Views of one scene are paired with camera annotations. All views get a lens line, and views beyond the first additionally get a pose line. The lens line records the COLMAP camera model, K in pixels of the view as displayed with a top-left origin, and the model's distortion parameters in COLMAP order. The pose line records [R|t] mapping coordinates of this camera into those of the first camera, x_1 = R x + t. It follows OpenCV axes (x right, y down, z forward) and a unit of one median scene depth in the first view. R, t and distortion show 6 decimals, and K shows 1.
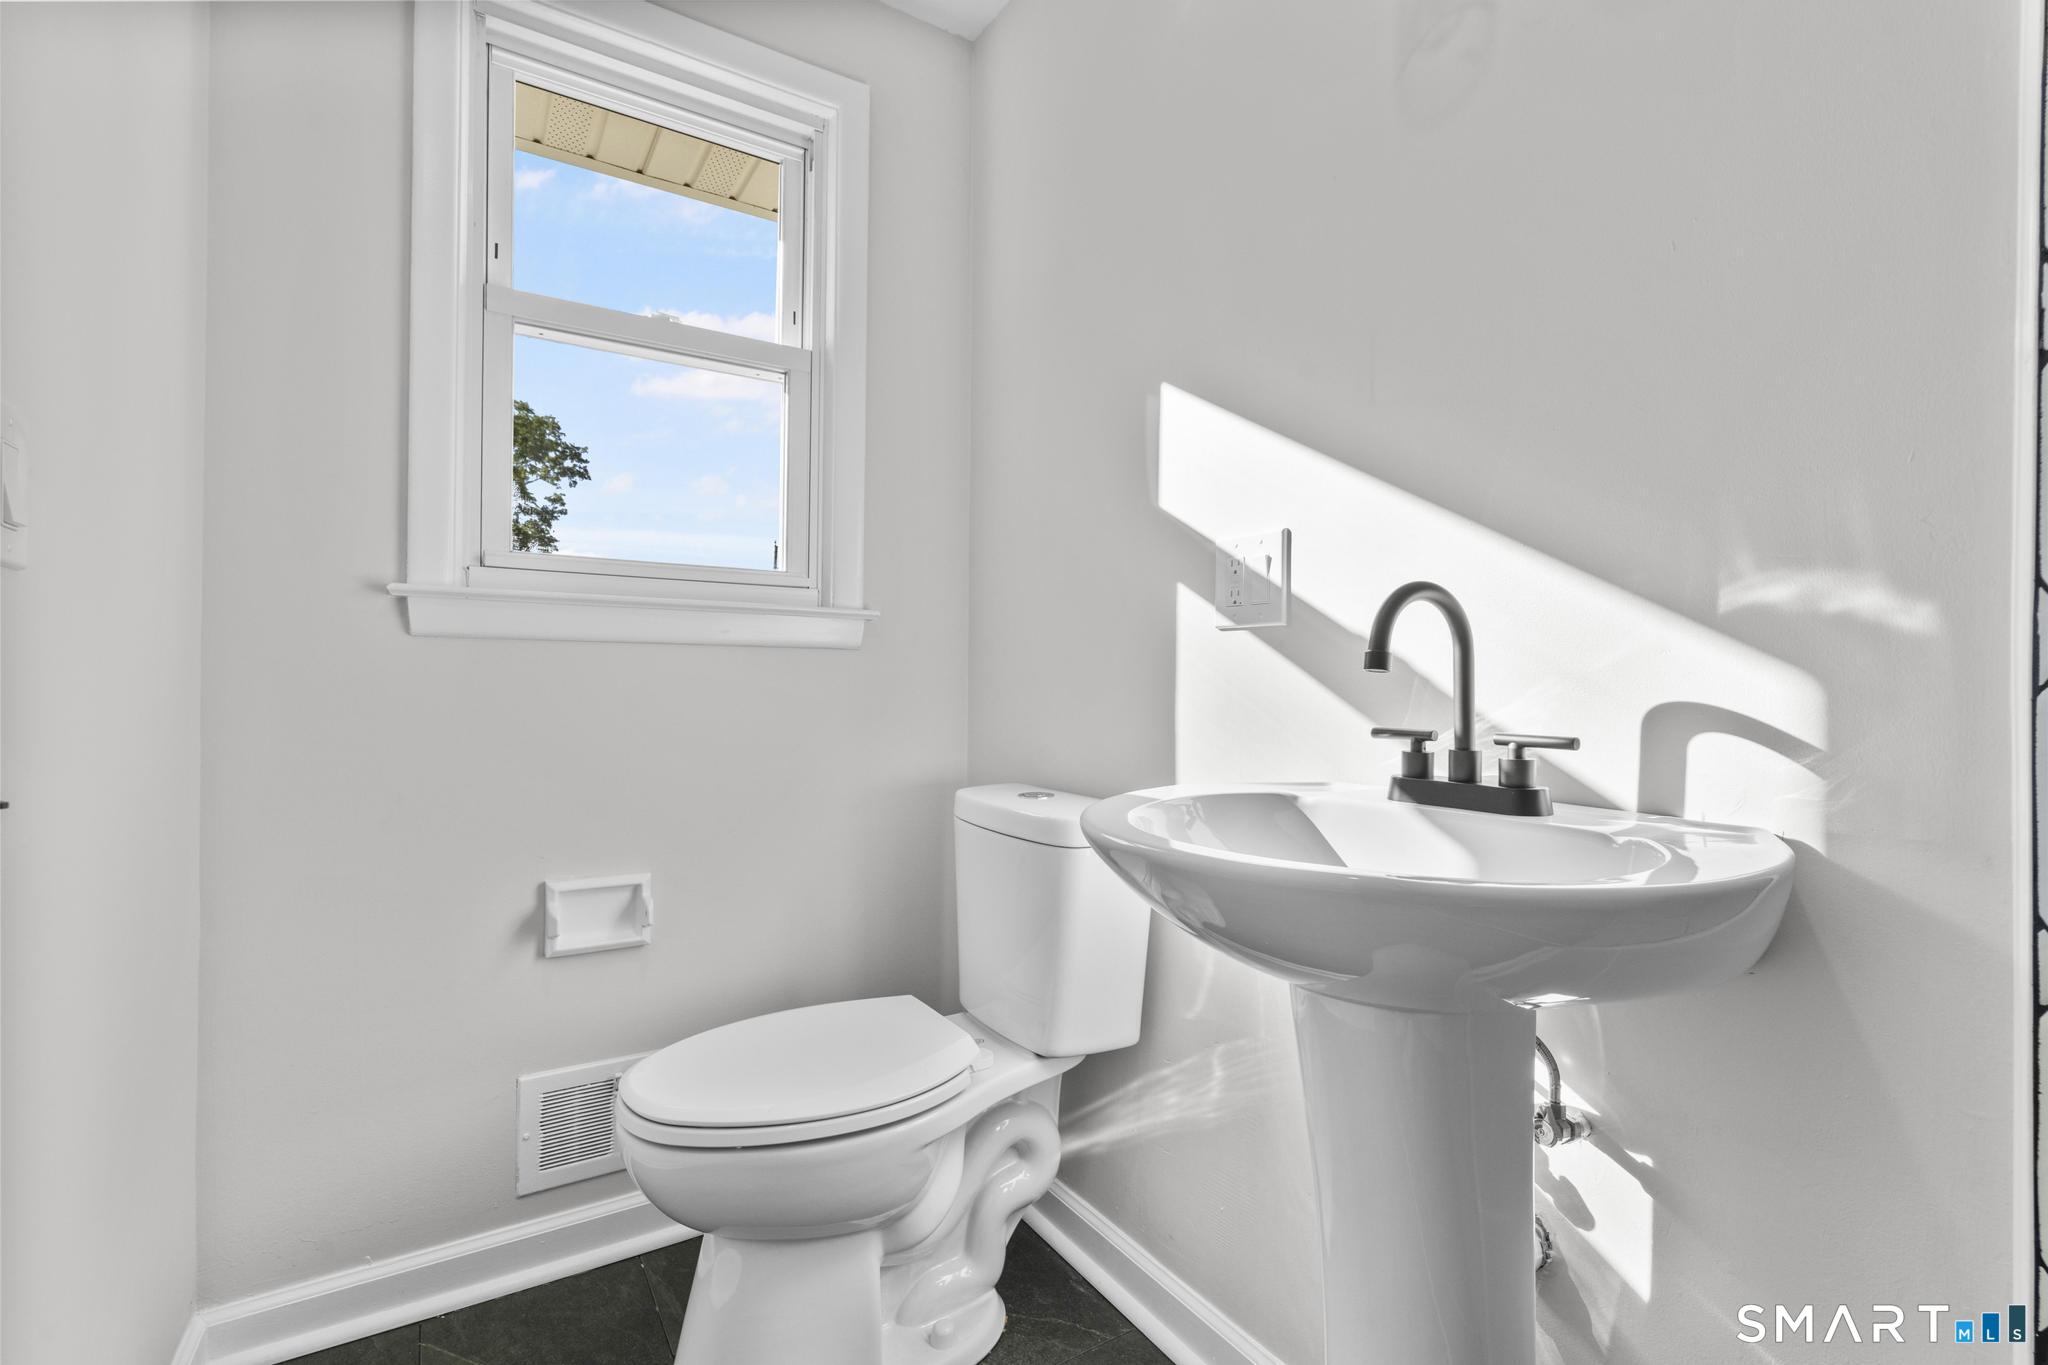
lens RADIAL K [[912.4, 0, 1026.3], [0, 912.4, 684.6], [0, 0, 1]] dist [-0.007732, 0.001171]
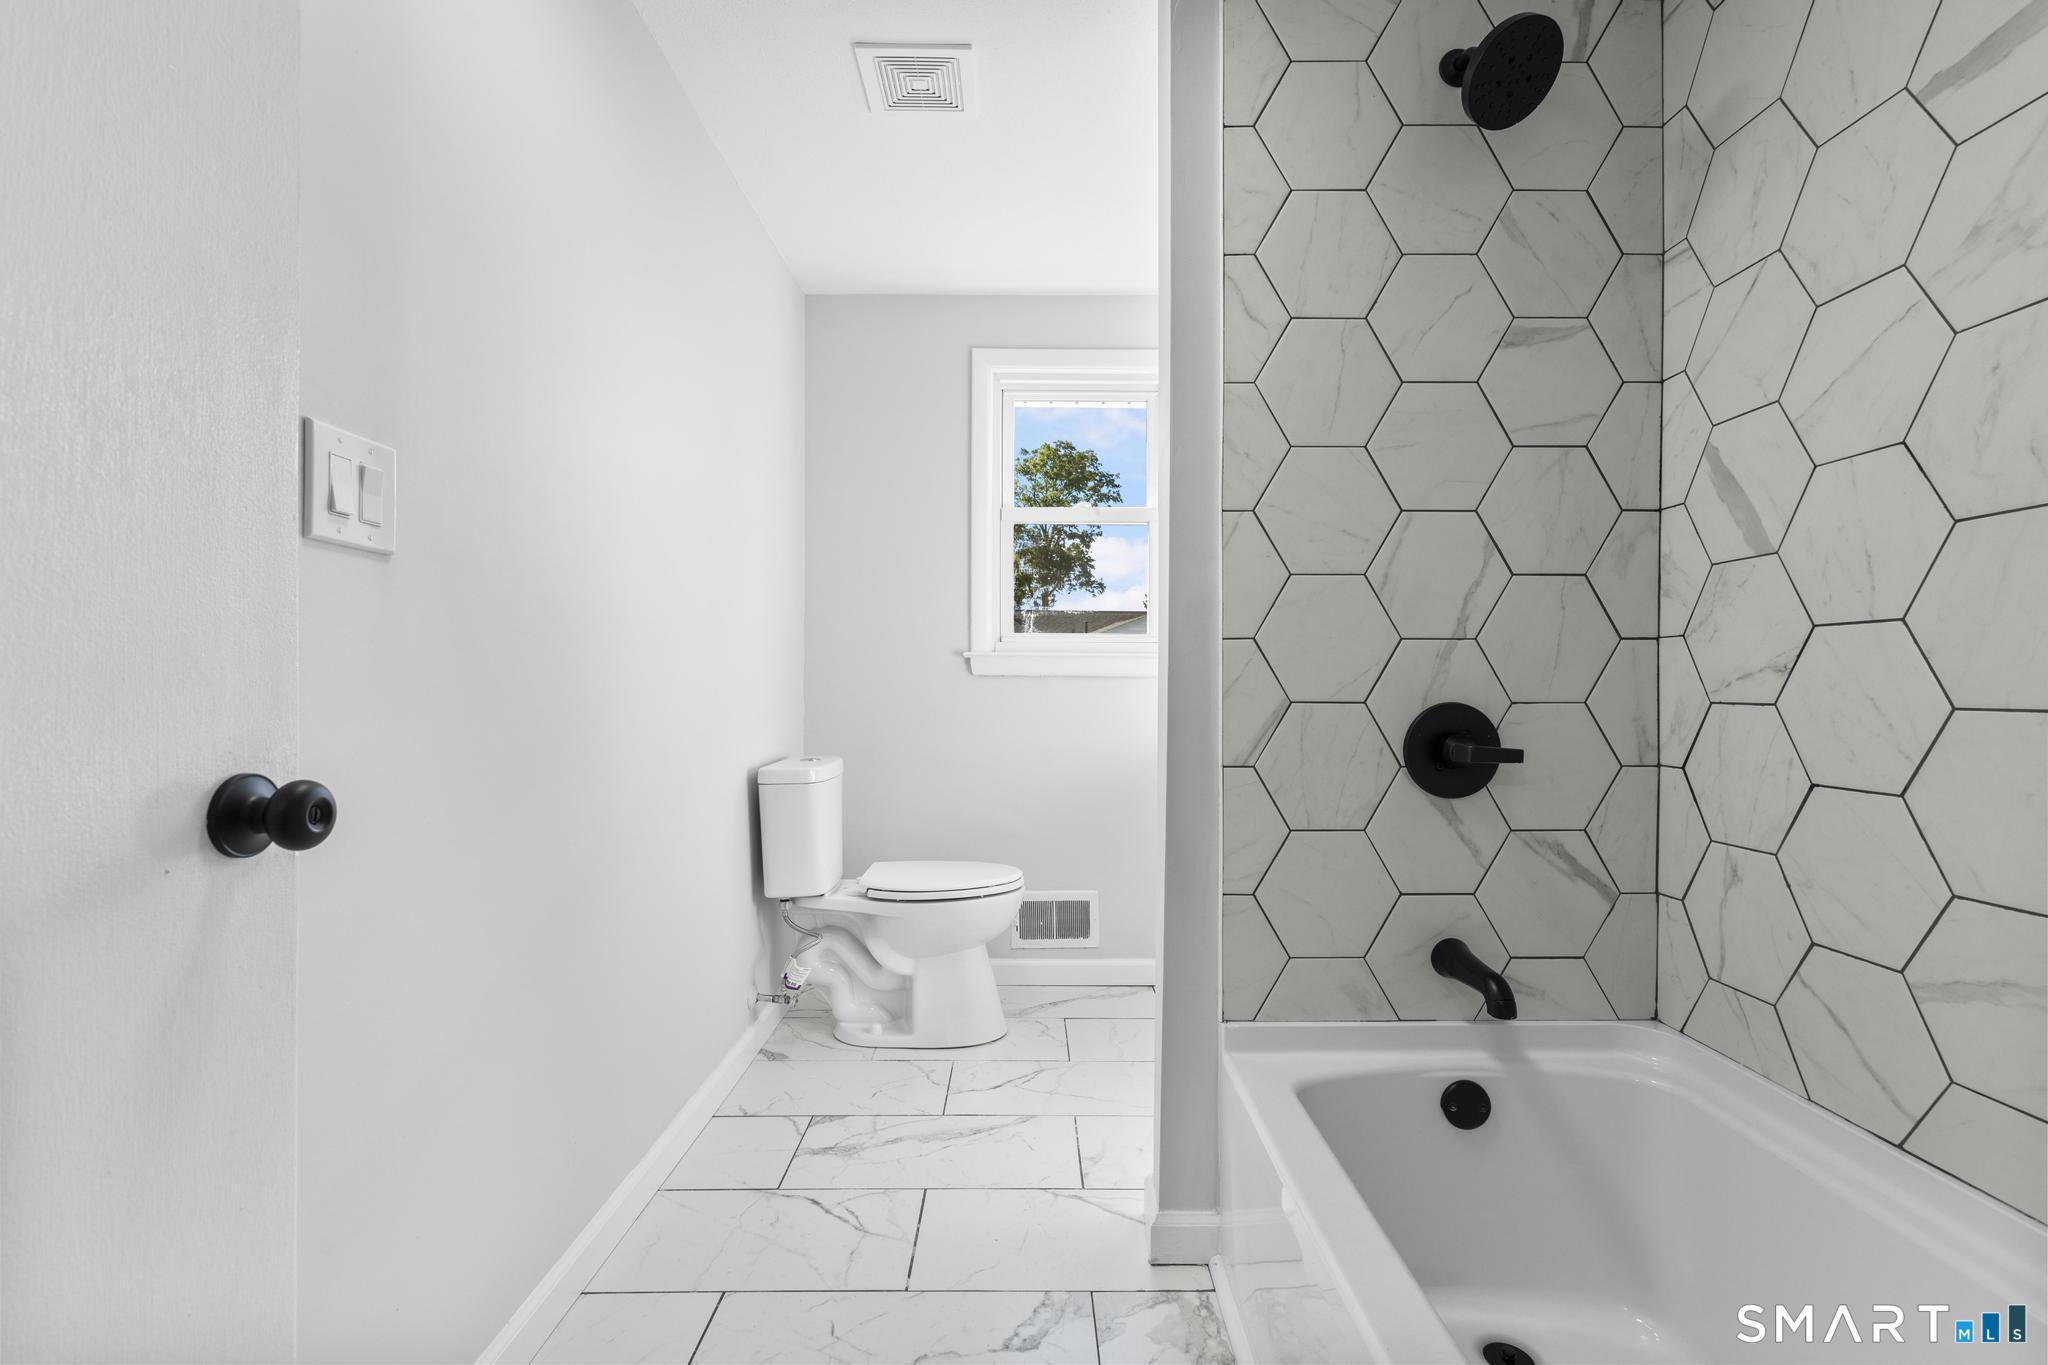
lens RADIAL K [[912.4, 0, 1026.3], [0, 912.4, 684.6], [0, 0, 1]] dist [-0.007732, 0.001171]
pose [[0.853033, 0.008738, -0.521784, 0.563867], [-0.012130, 0.999922, -0.003085, -0.026459], [0.521716, 0.008961, 0.853072, -0.779965]]
